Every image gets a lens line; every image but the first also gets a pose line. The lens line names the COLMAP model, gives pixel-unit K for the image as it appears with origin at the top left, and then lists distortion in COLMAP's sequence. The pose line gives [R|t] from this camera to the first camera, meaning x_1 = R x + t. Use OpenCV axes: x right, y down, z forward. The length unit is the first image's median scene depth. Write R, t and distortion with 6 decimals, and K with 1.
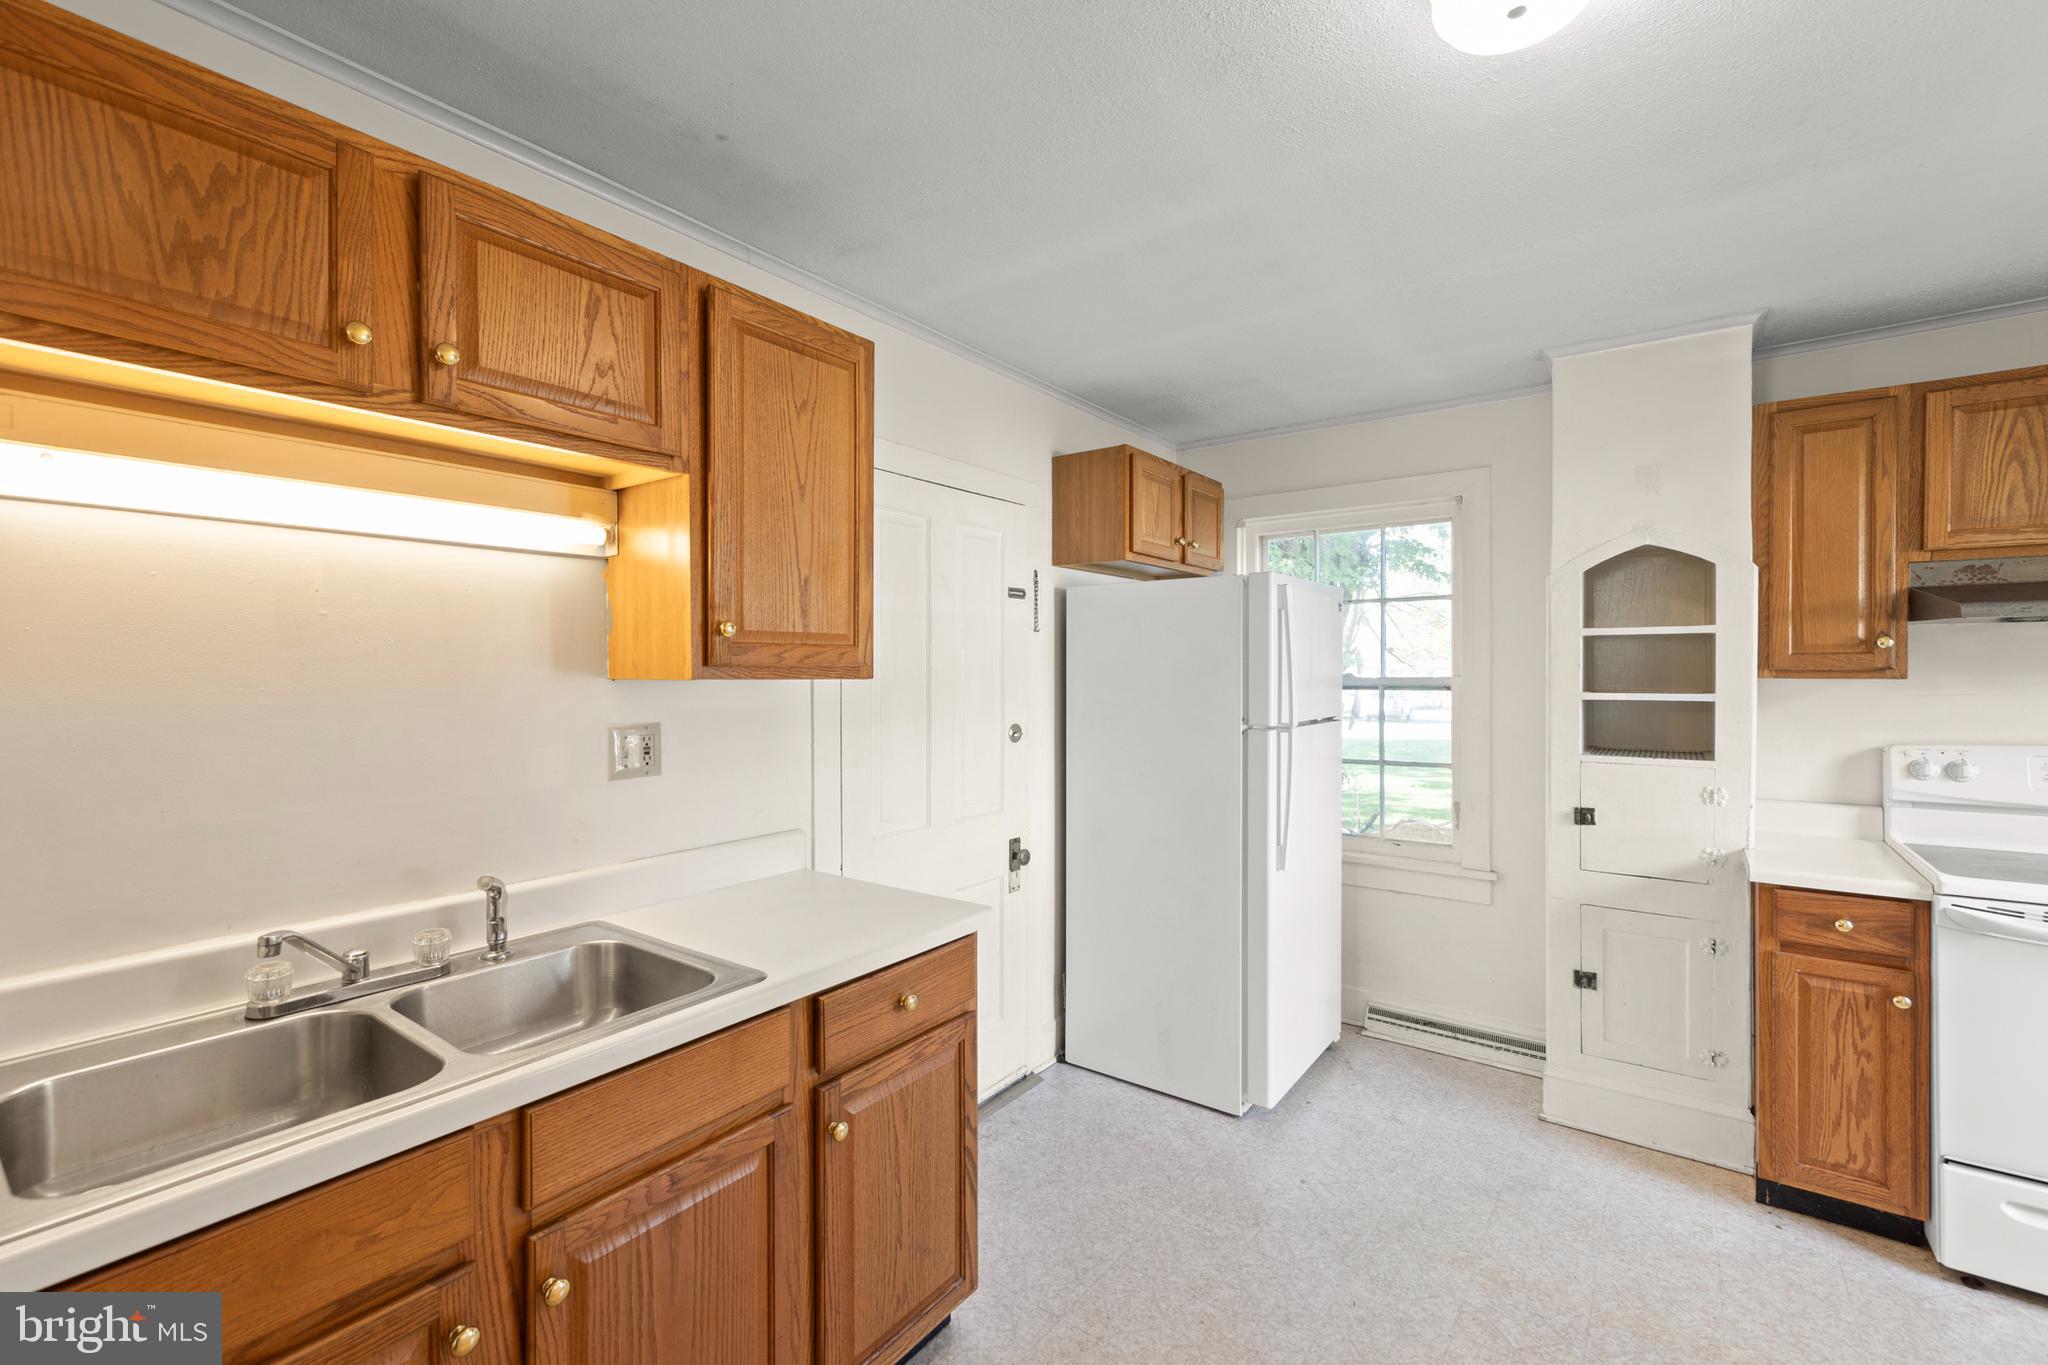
lens RADIAL K [[868.4, 0, 1026.8], [0, 868.4, 661.4], [0, 0, 1]] dist [0.004102, -0.000100]
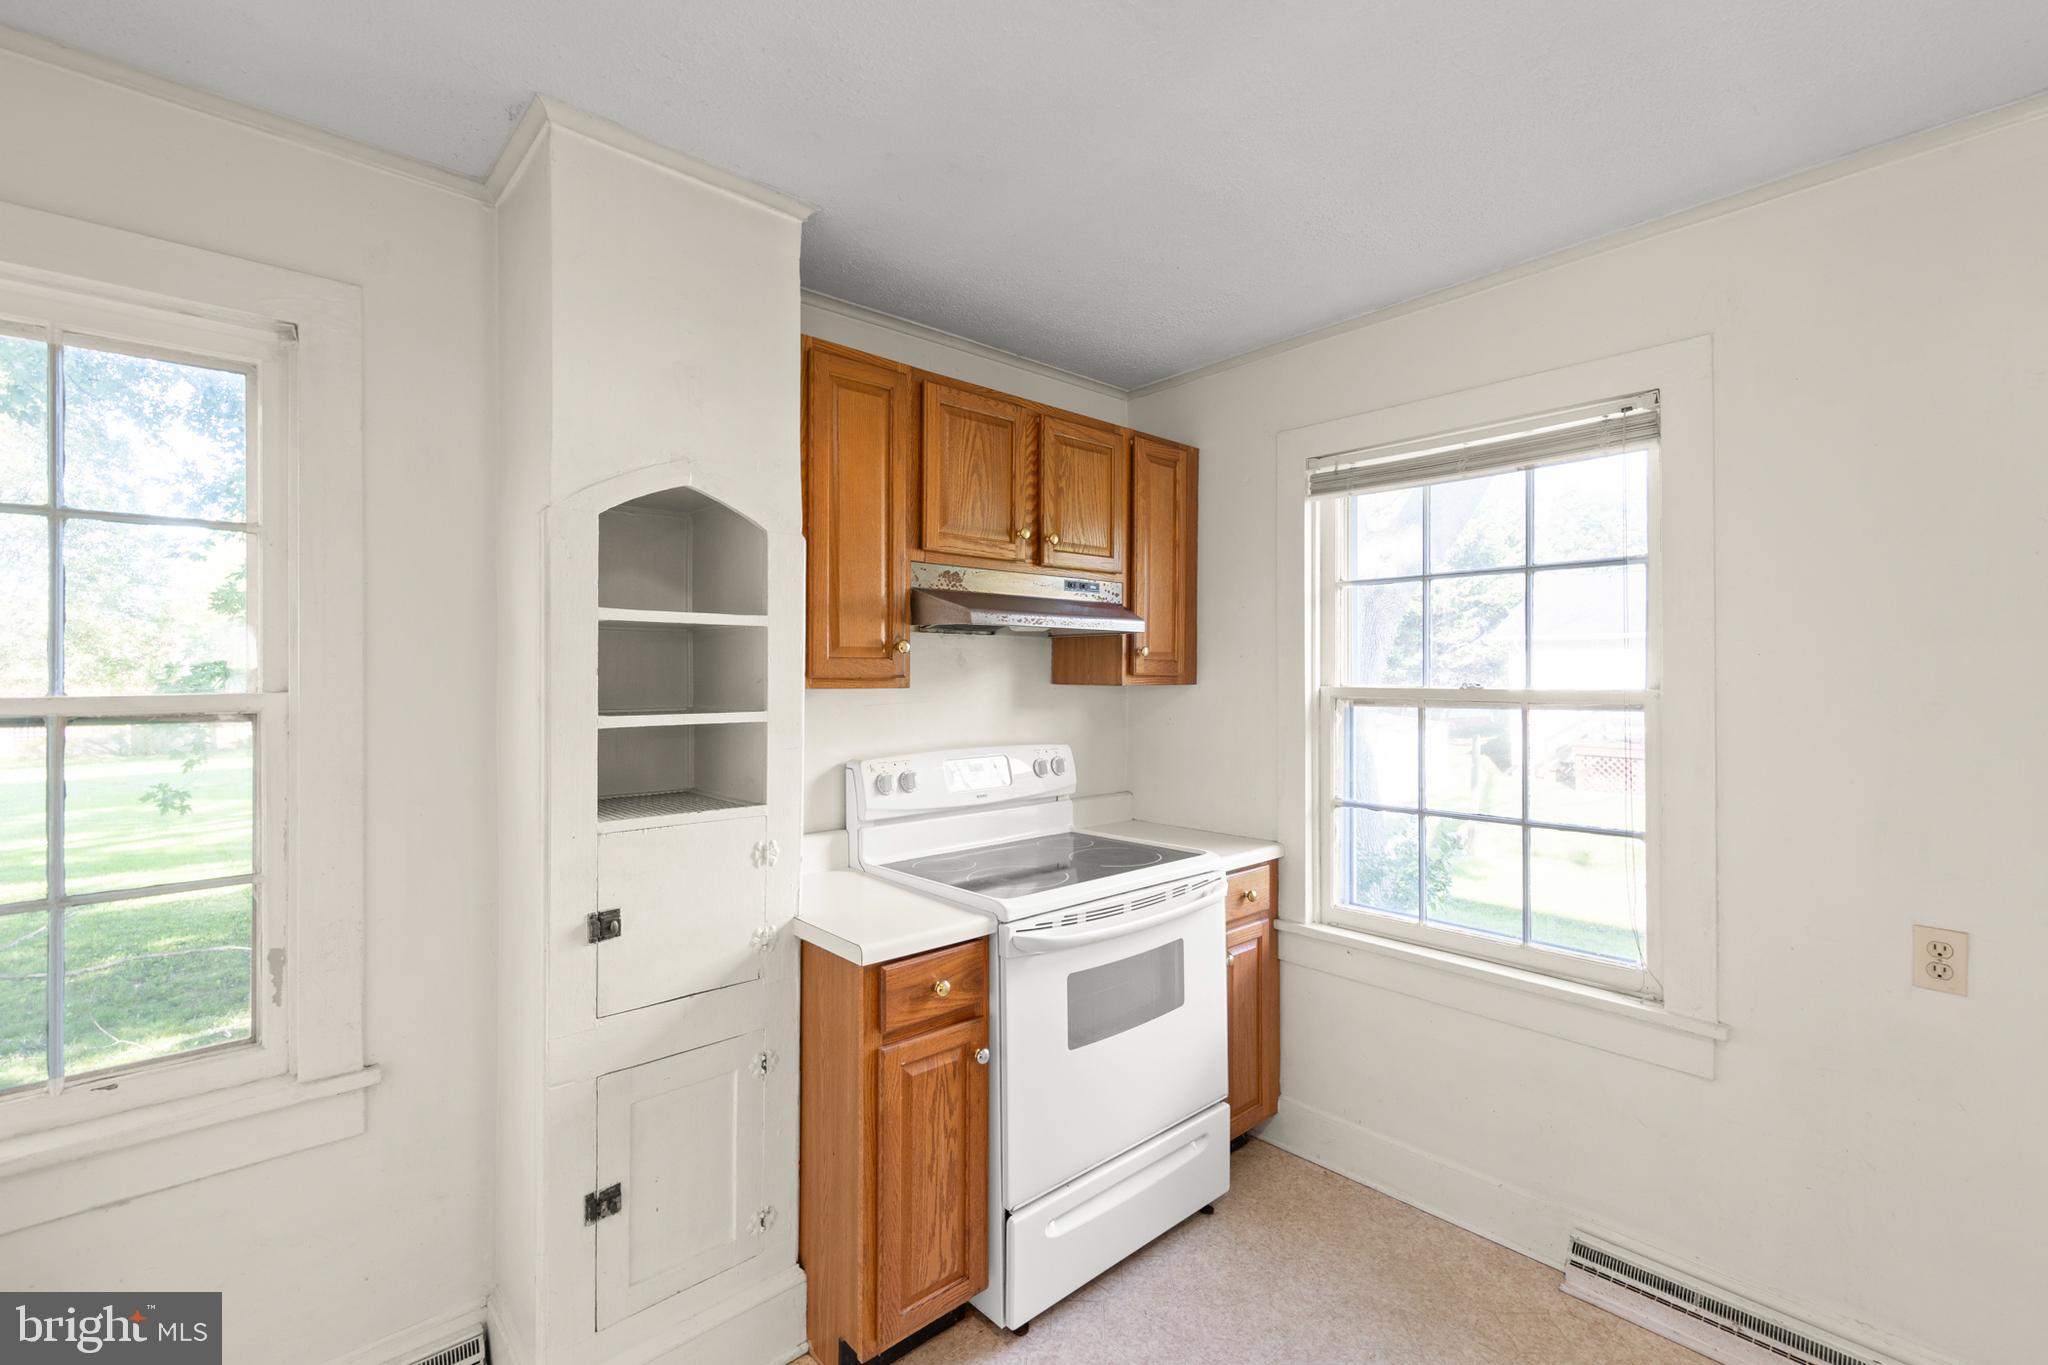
lens RADIAL K [[892.5, 0, 1027.7], [0, 892.5, 677.3], [0, 0, 1]] dist [0.007093, 0.000169]
pose [[0.190478, 0.002127, 0.981689, 0.112728], [-0.007281, 0.999973, -0.000754, 0.008609], [-0.981664, -0.007004, 0.190488, 0.687417]]
